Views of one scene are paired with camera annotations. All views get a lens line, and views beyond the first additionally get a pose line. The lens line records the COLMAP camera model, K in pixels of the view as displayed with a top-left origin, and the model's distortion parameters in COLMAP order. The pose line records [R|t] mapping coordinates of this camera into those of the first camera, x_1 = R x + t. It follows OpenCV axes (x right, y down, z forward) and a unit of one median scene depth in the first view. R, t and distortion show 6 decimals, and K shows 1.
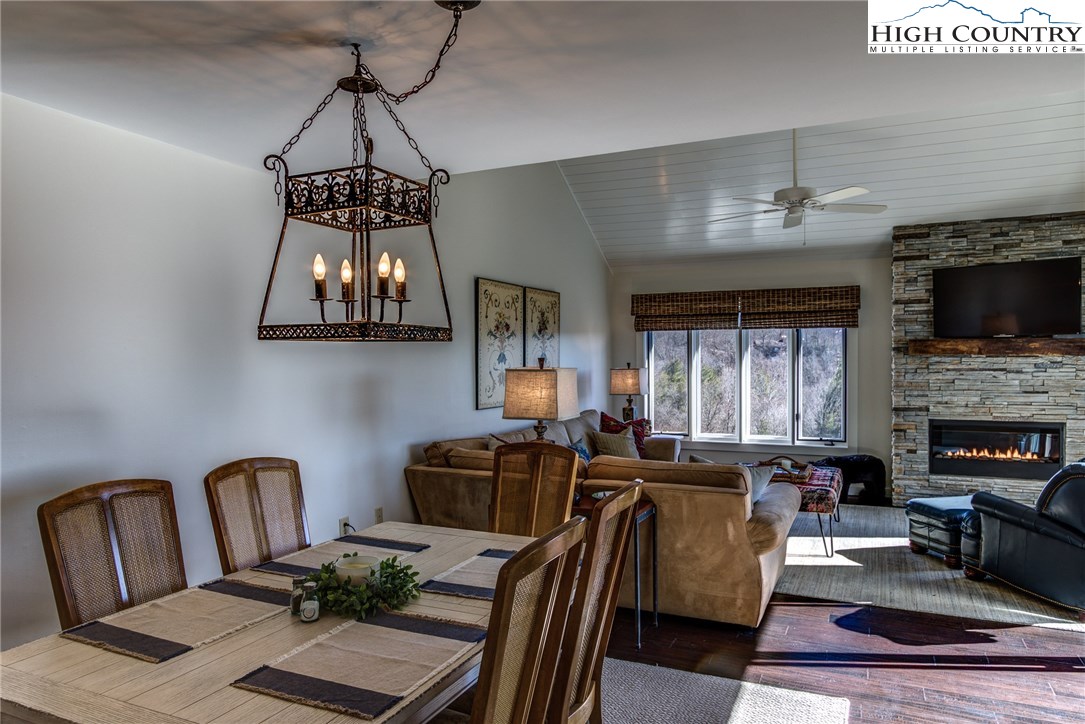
lens RADIAL K [[738.6, 0, 522.3], [0, 738.6, 369.0], [0, 0, 1]] dist [0.006065, 0.008225]
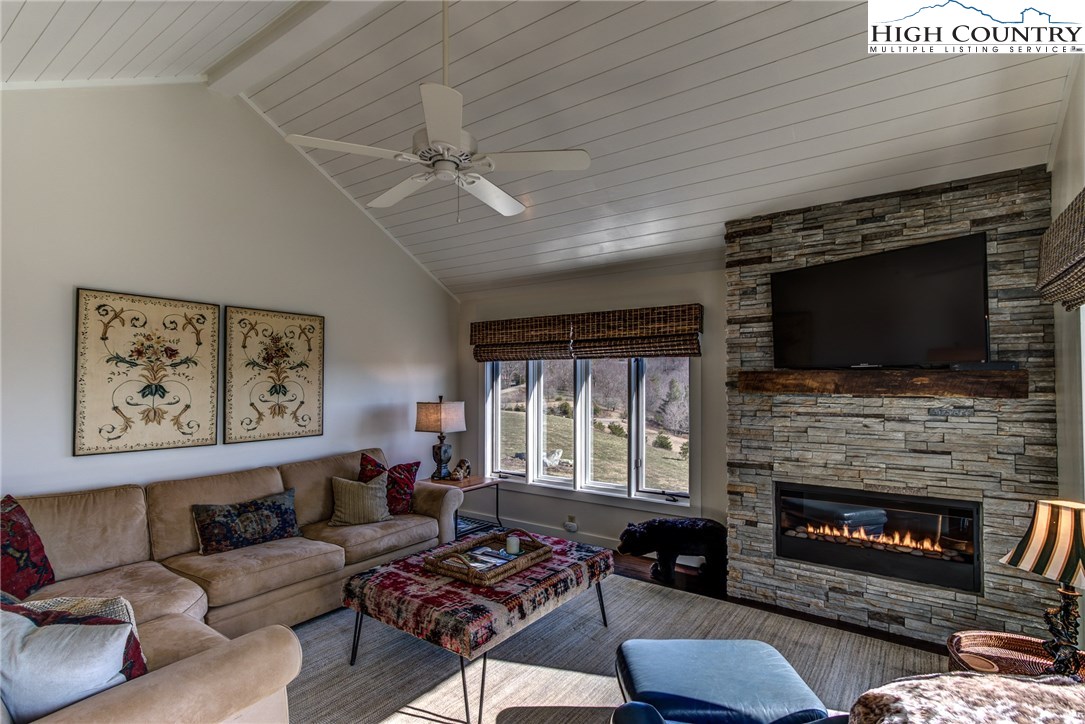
lens RADIAL K [[553.7, 0, 460.5], [0, 553.7, 375.1], [0, 0, 1]] dist [0.003863, 0.000706]
pose [[0.975689, 0.007038, -0.219046, 0.365788], [-0.014657, 0.999342, -0.033176, -0.013341], [0.218668, 0.035580, 0.975150, 0.396759]]
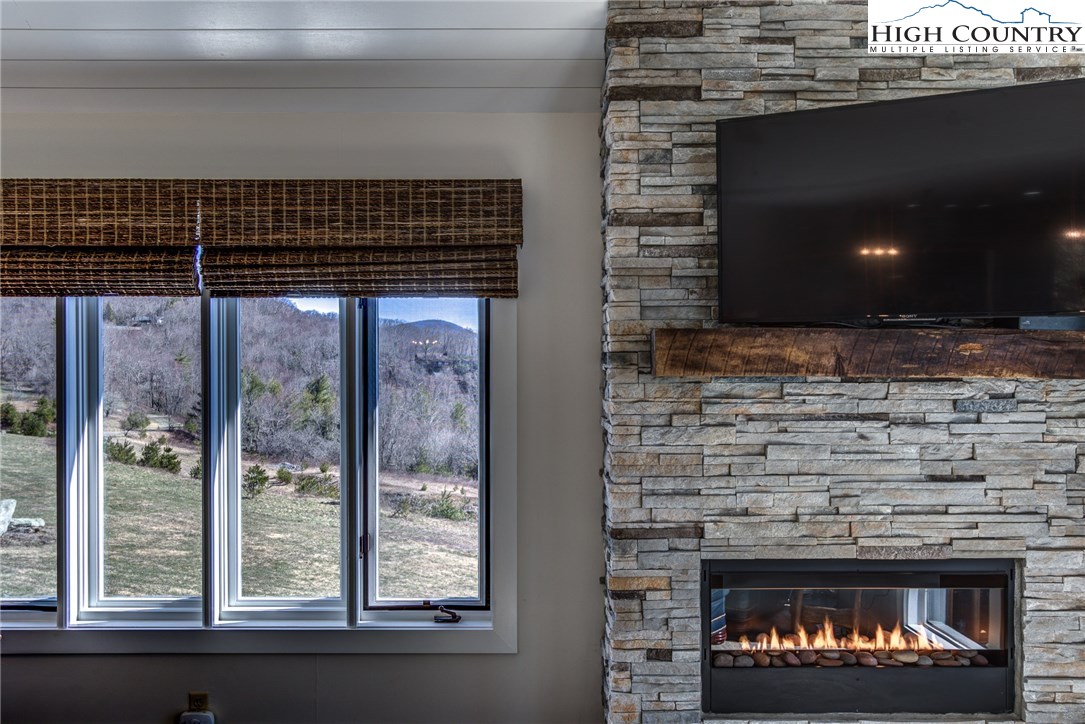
lens RADIAL K [[987.0, 0, 583.1], [0, 987.0, 372.5], [0, 0, 1]] dist [-0.009725, 0.007621]
pose [[0.883211, 0.003168, 0.468965, 0.280867], [0.003866, 0.999894, -0.014036, -0.013607], [-0.468959, 0.014210, 0.883105, 0.612967]]
